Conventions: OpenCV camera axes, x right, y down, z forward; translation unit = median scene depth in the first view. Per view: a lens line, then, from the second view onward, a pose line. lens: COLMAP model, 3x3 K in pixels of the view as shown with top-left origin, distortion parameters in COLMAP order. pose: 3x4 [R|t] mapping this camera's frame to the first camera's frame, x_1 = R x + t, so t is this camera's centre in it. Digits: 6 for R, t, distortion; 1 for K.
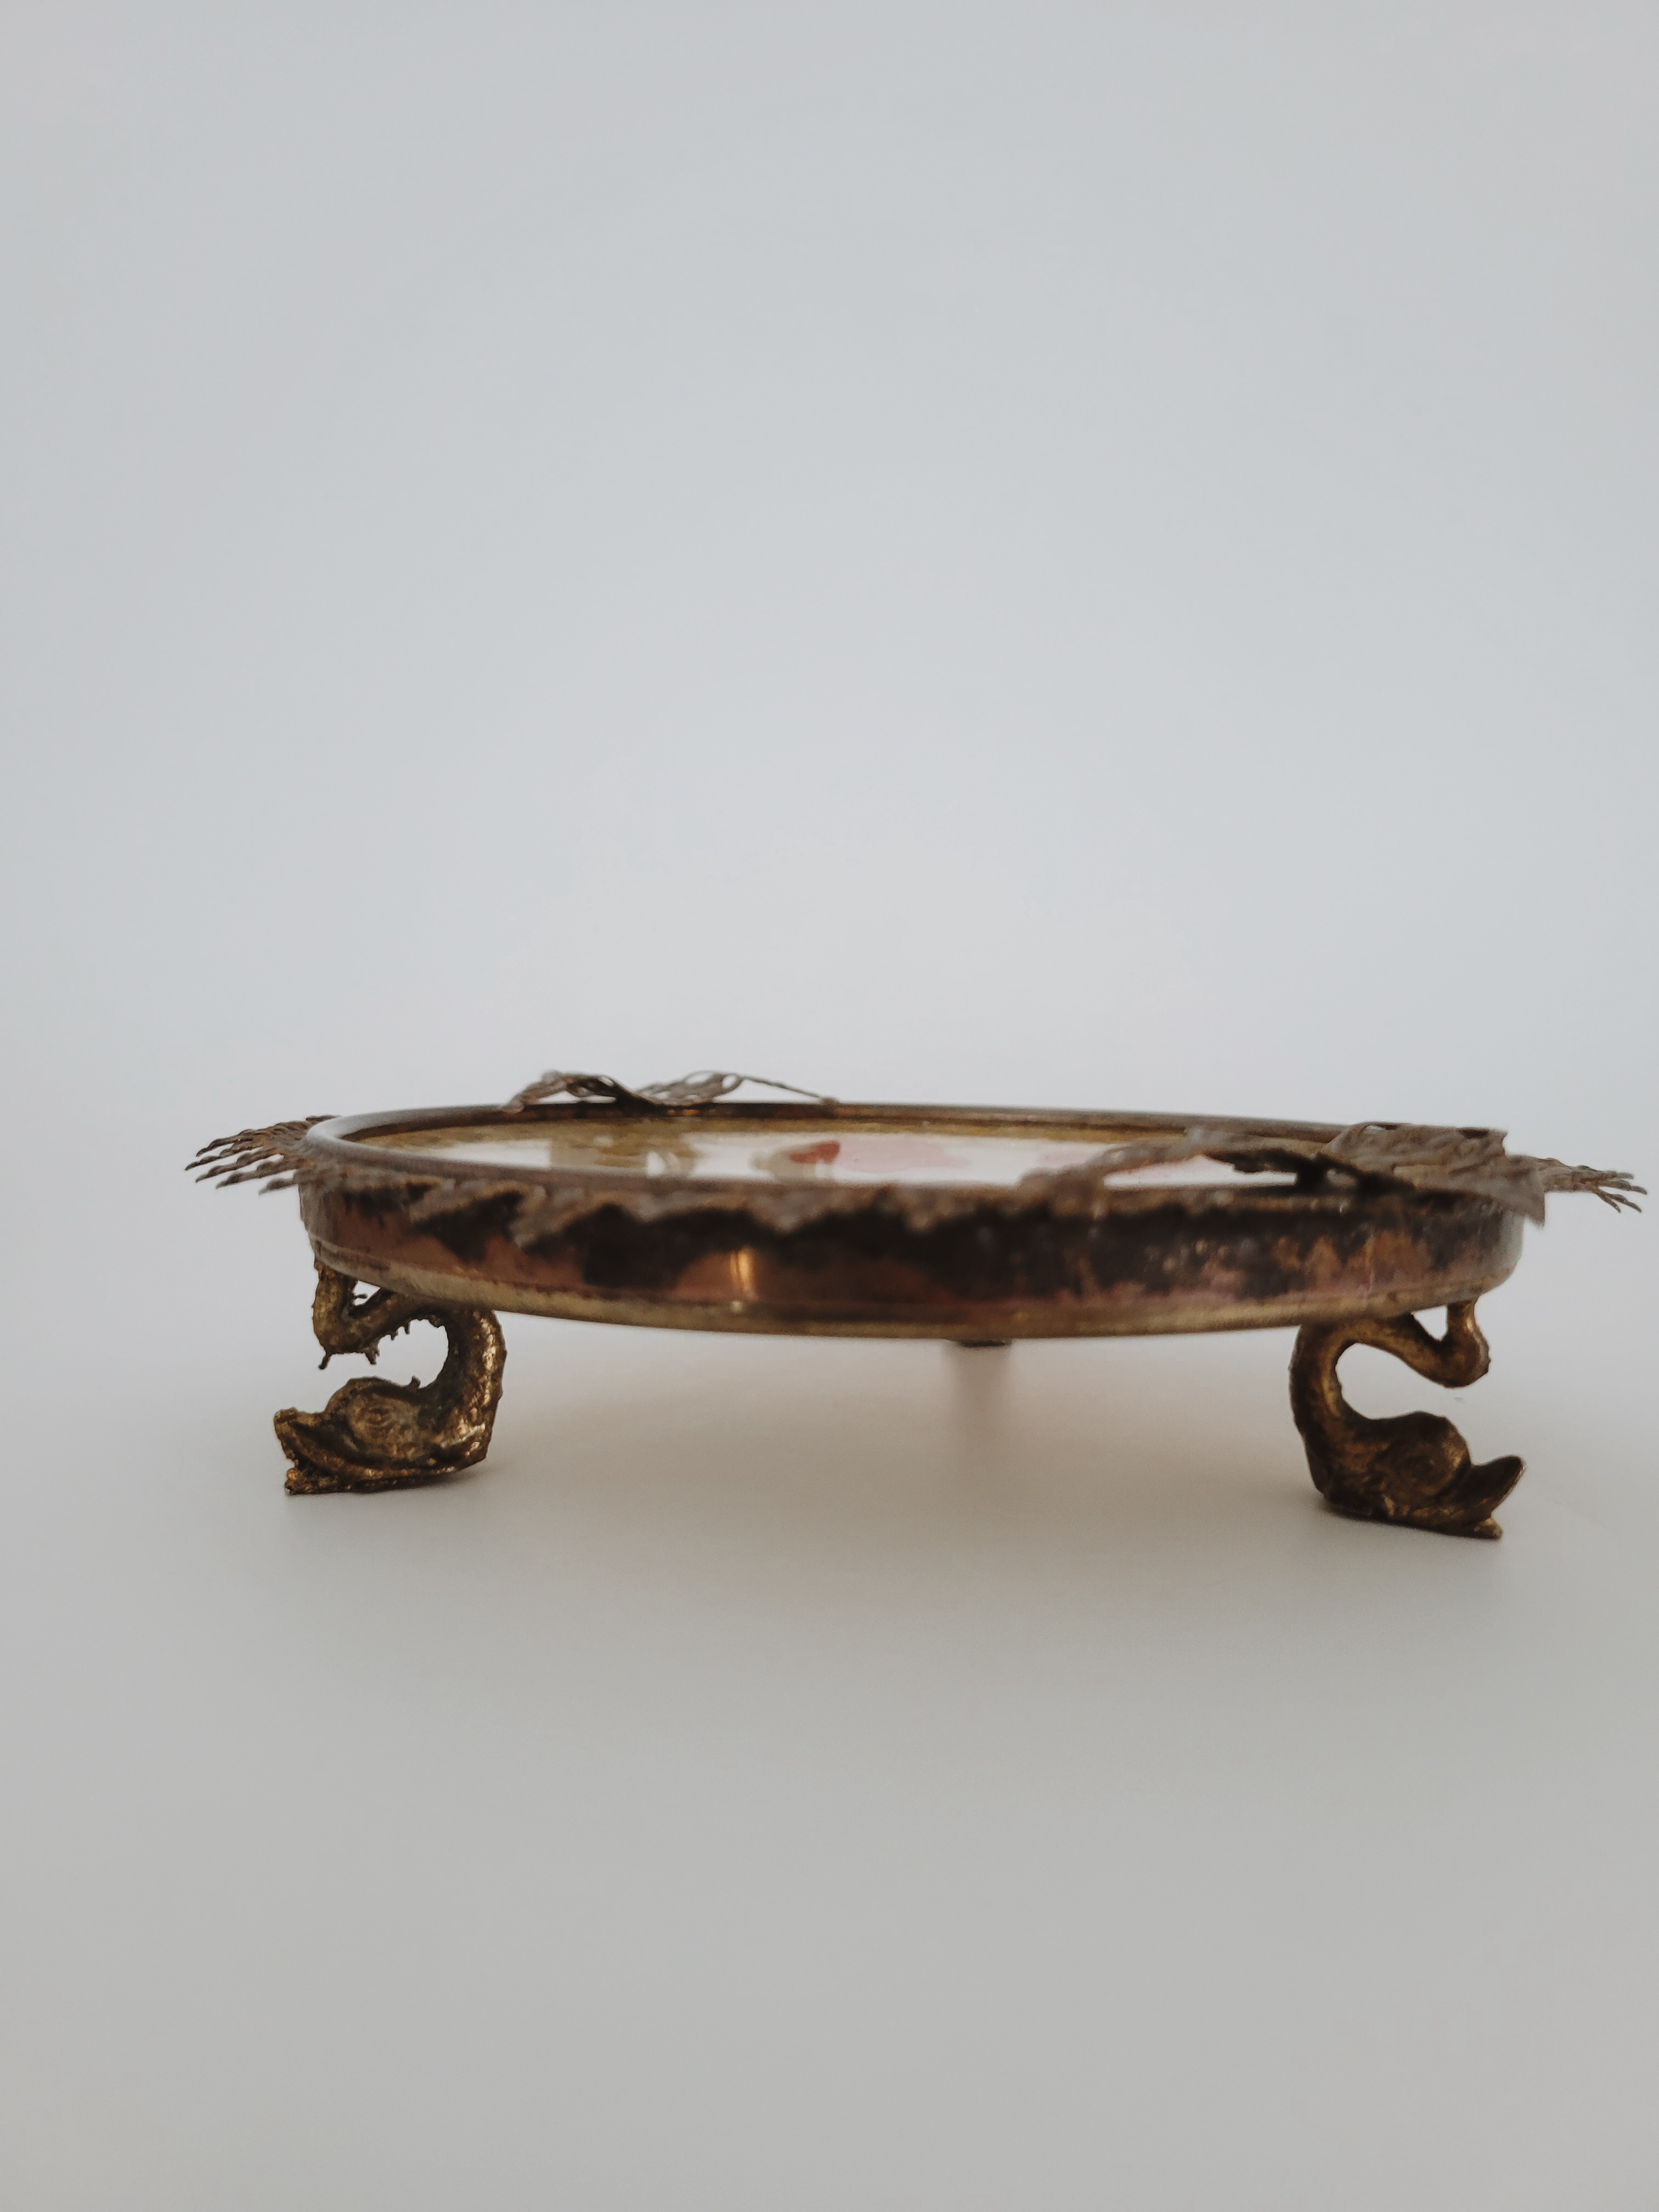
lens RADIAL K [[1778.9, 0, 829.5], [0, 1778.9, 1106.0], [0, 0, 1]] dist [-0.001538, -0.000820]
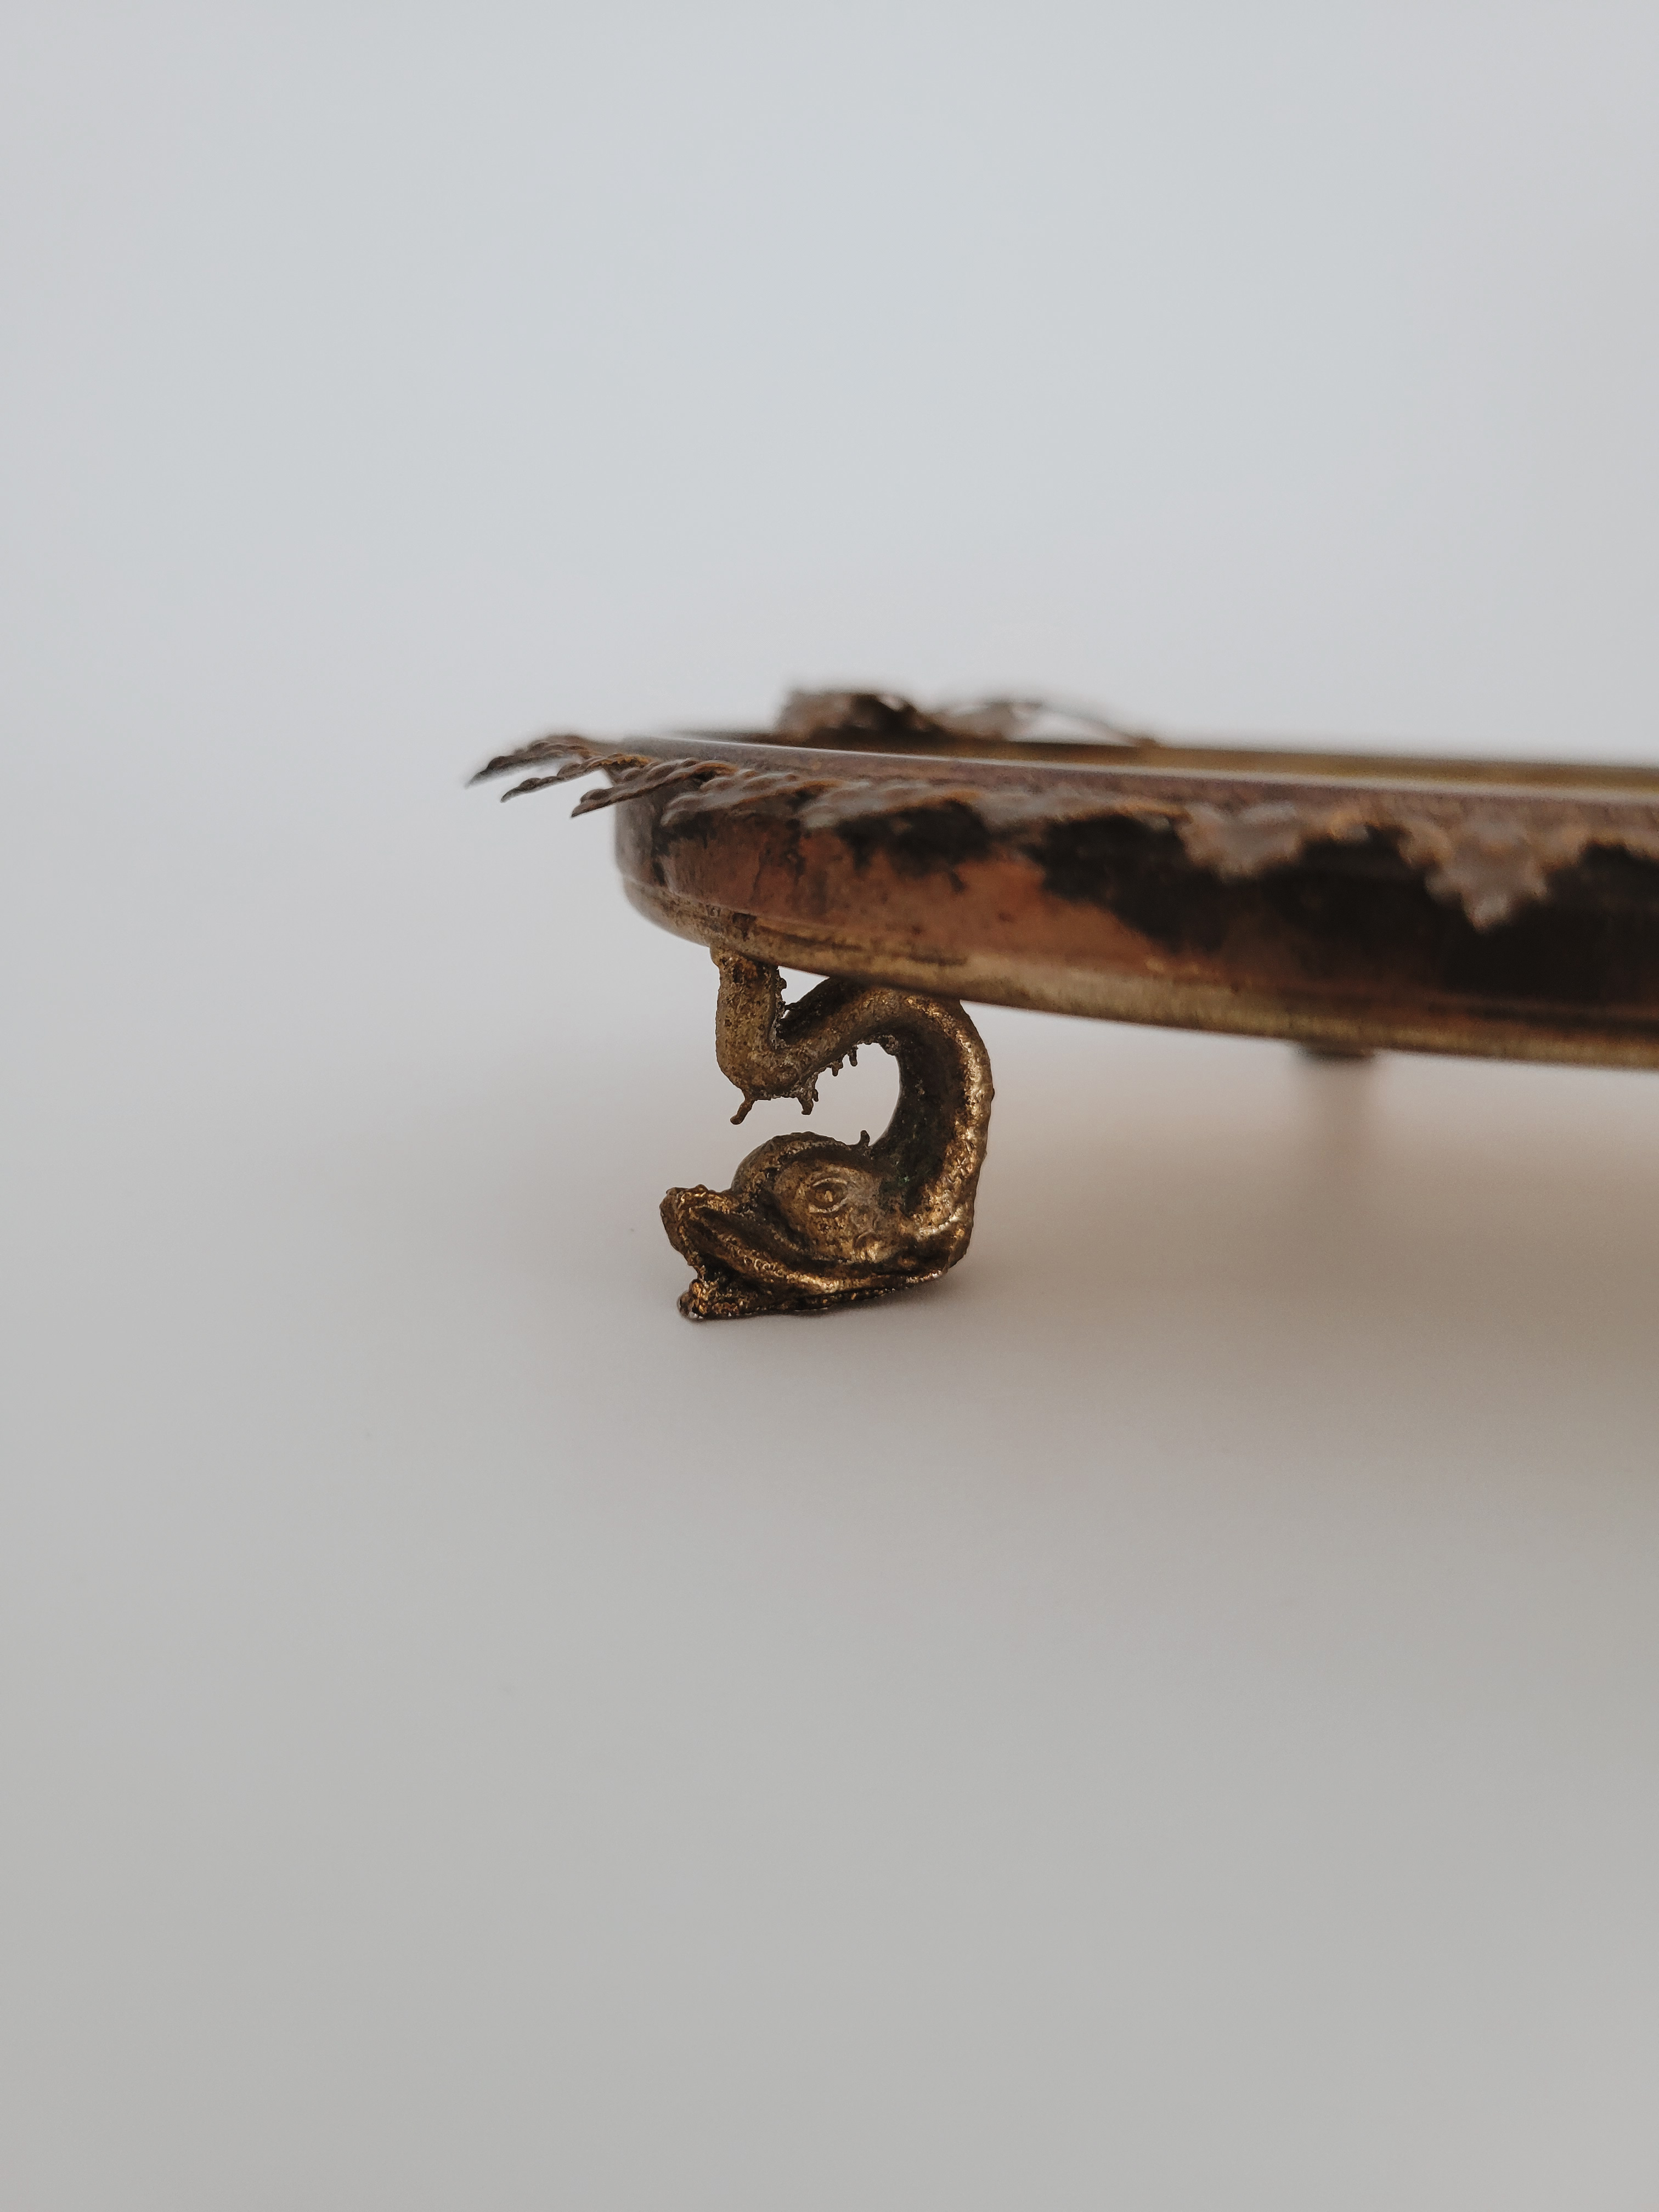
lens RADIAL K [[1778.9, 0, 829.5], [0, 1778.9, 1106.0], [0, 0, 1]] dist [-0.001538, -0.000820]
pose [[0.997098, -0.008601, 0.075637, -0.298866], [-0.004598, 0.984977, 0.172624, 0.033398], [-0.075985, -0.172471, 0.982079, 0.380674]]
